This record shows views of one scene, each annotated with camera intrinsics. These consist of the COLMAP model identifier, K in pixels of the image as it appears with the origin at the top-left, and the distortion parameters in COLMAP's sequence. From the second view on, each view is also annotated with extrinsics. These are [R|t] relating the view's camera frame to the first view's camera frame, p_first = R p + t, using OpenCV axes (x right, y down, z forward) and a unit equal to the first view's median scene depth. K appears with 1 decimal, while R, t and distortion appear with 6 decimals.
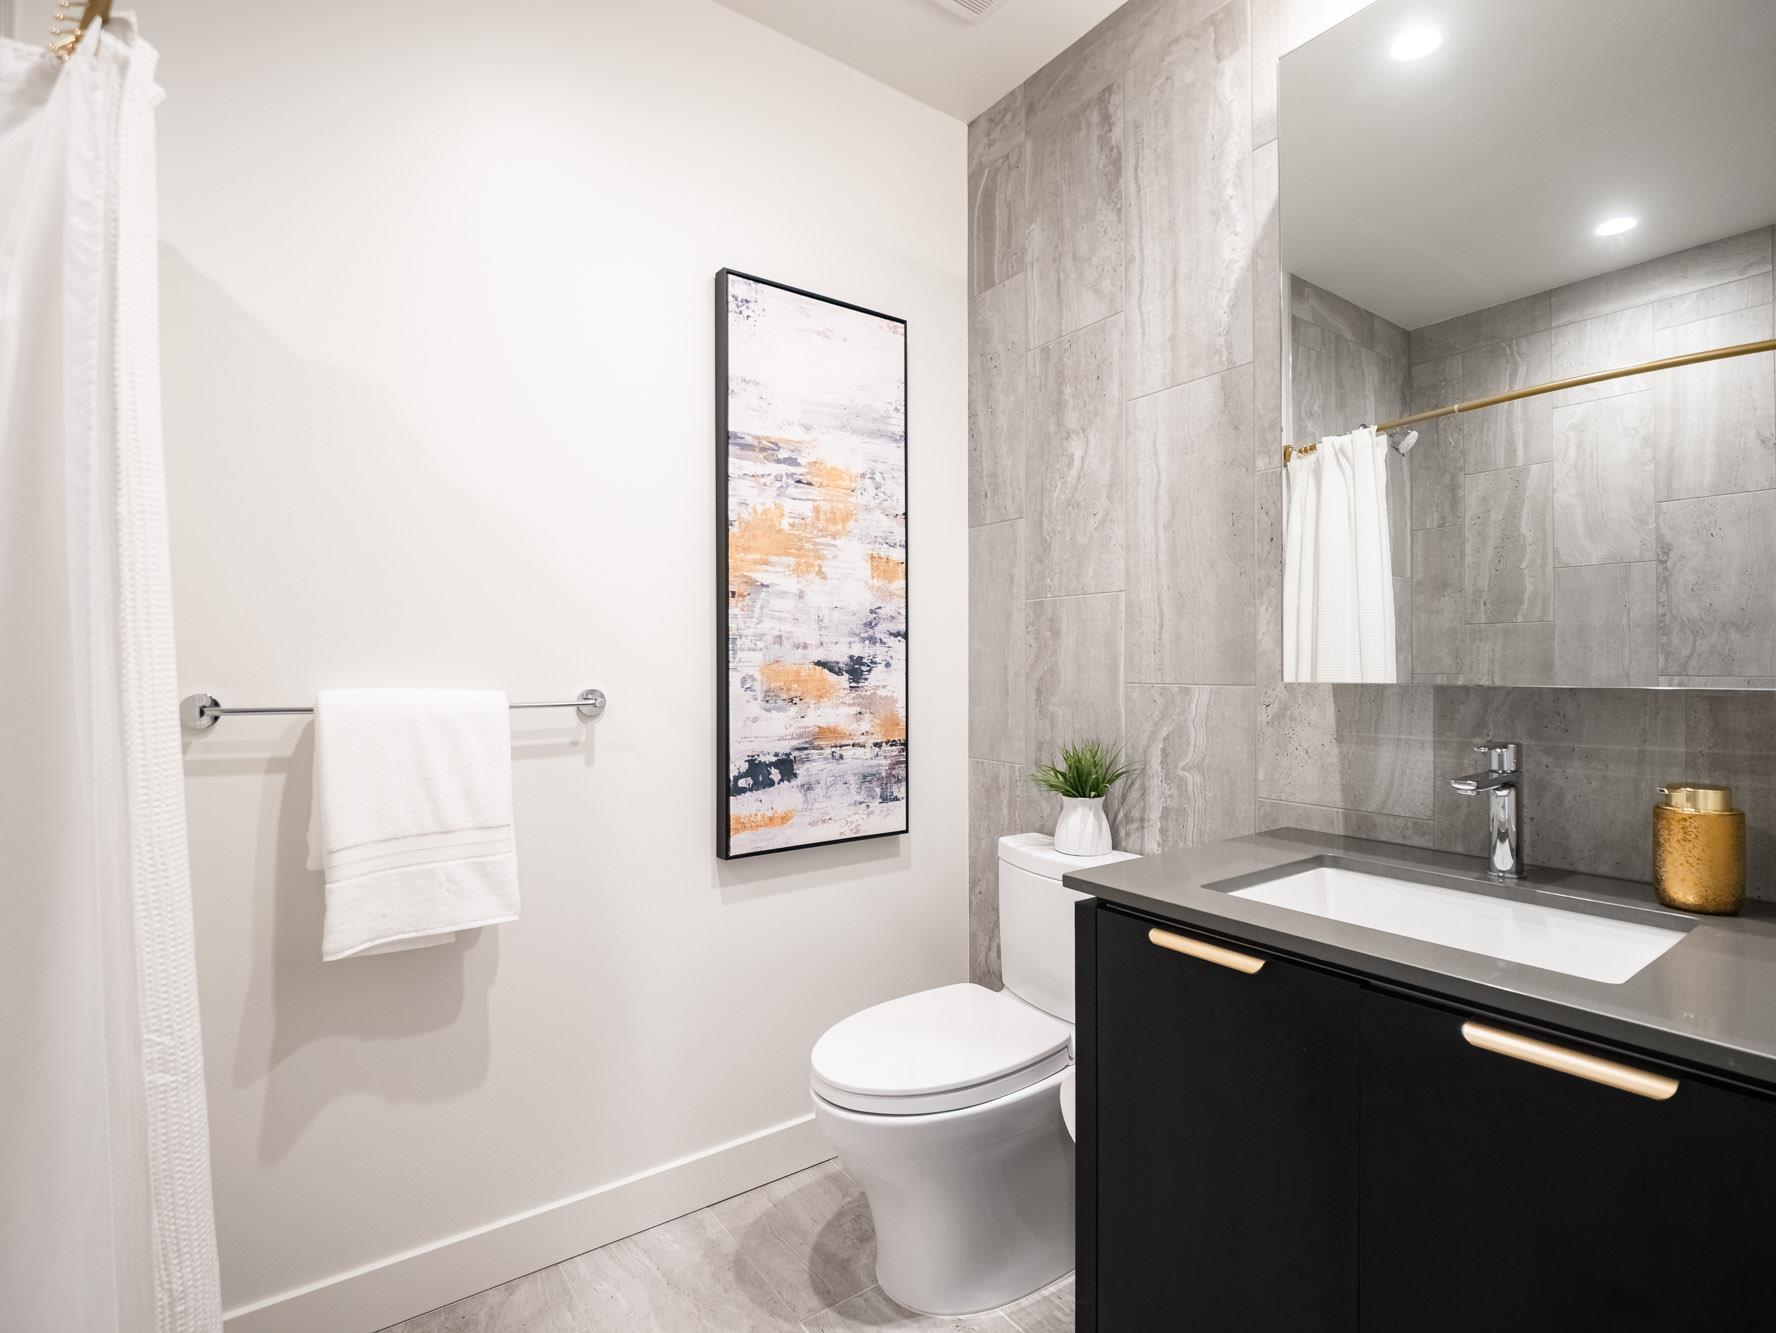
lens RADIAL K [[850.3, 0, 889.0], [0, 850.3, 659.8], [0, 0, 1]] dist [0.003912, -0.004073]
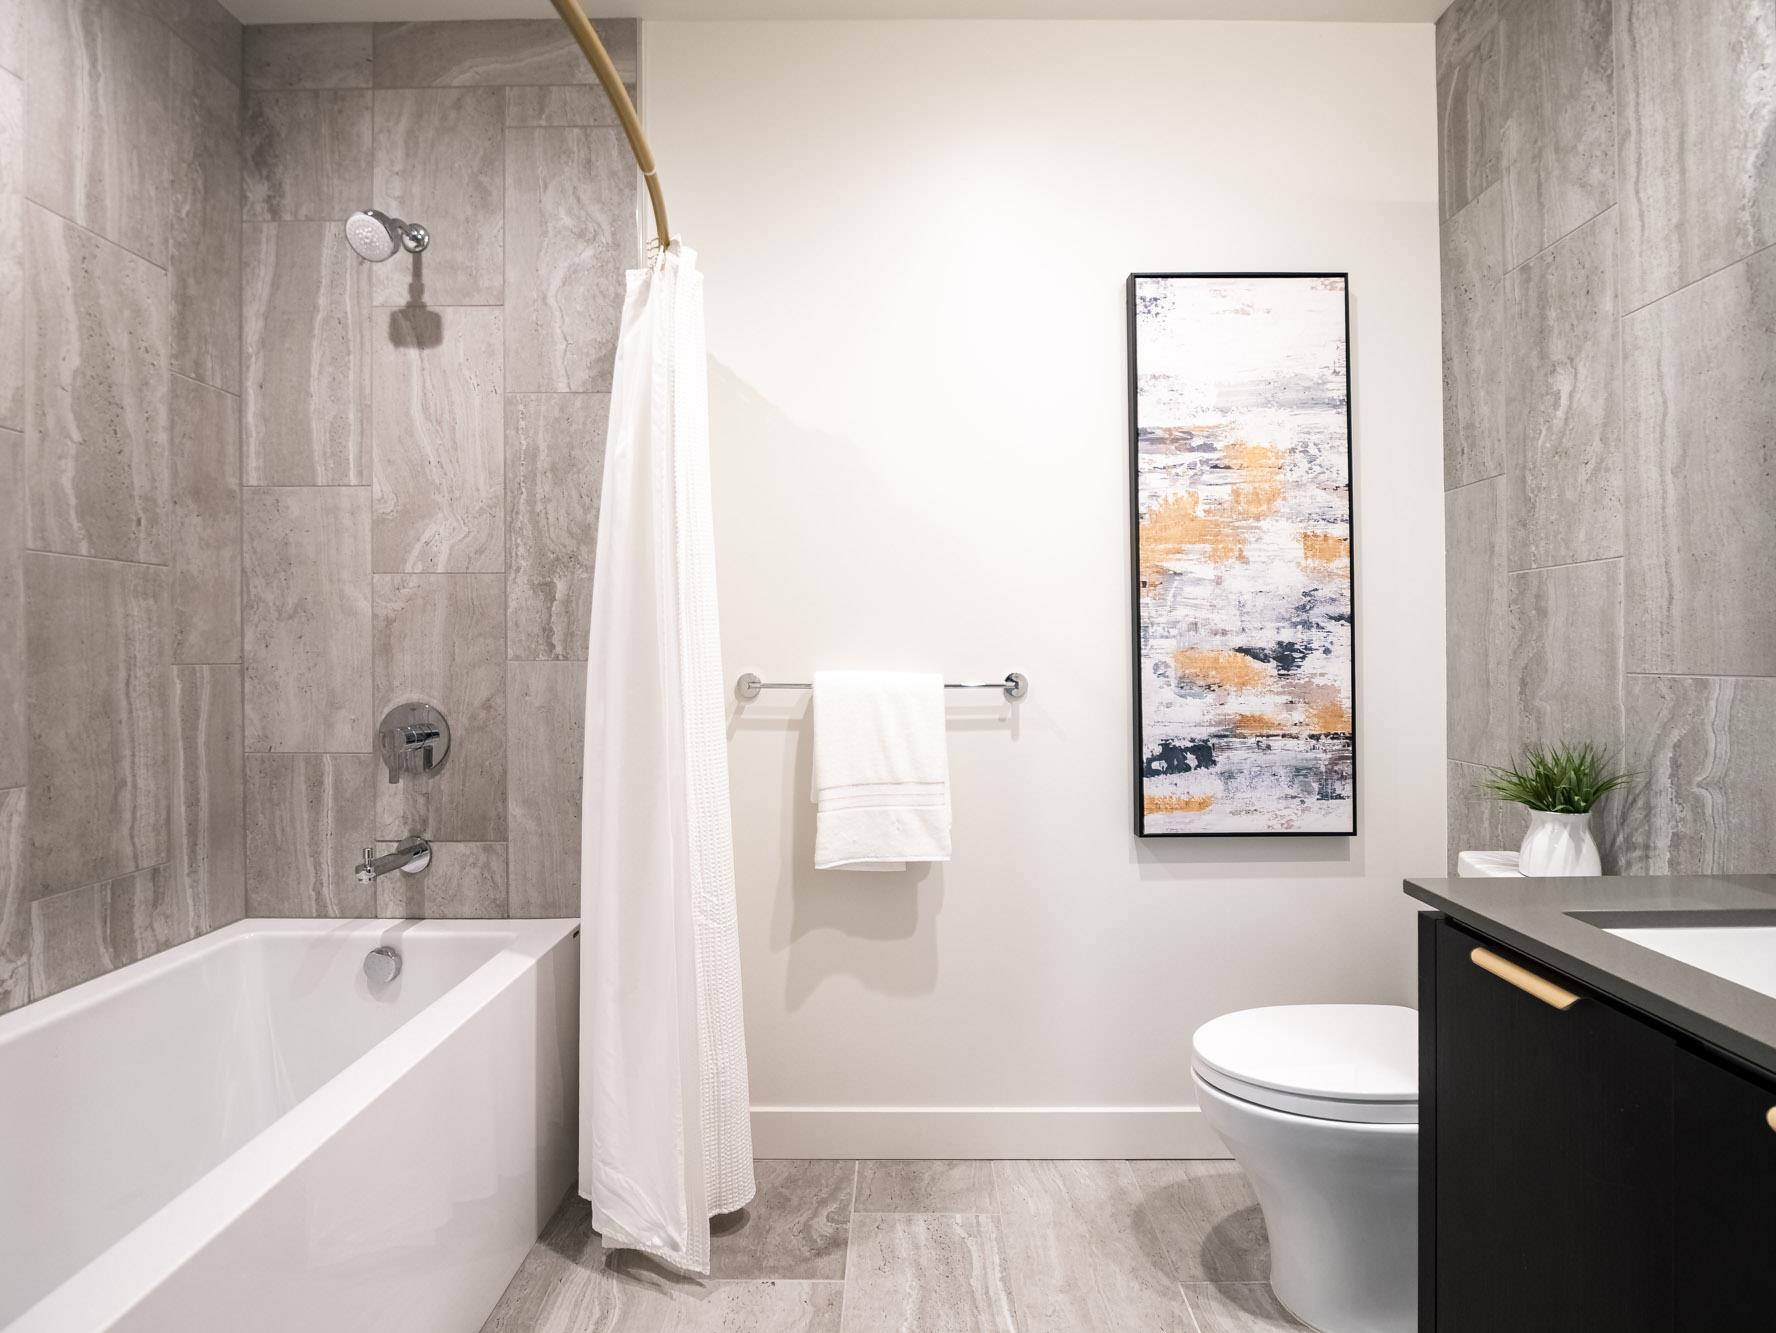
lens RADIAL K [[850.3, 0, 889.0], [0, 850.3, 659.8], [0, 0, 1]] dist [0.003912, -0.004073]
pose [[0.820632, 0.002069, -0.571454, 0.154969], [0.006631, 0.999892, 0.013142, 0.000041], [0.571419, -0.014575, 0.820529, -0.036906]]
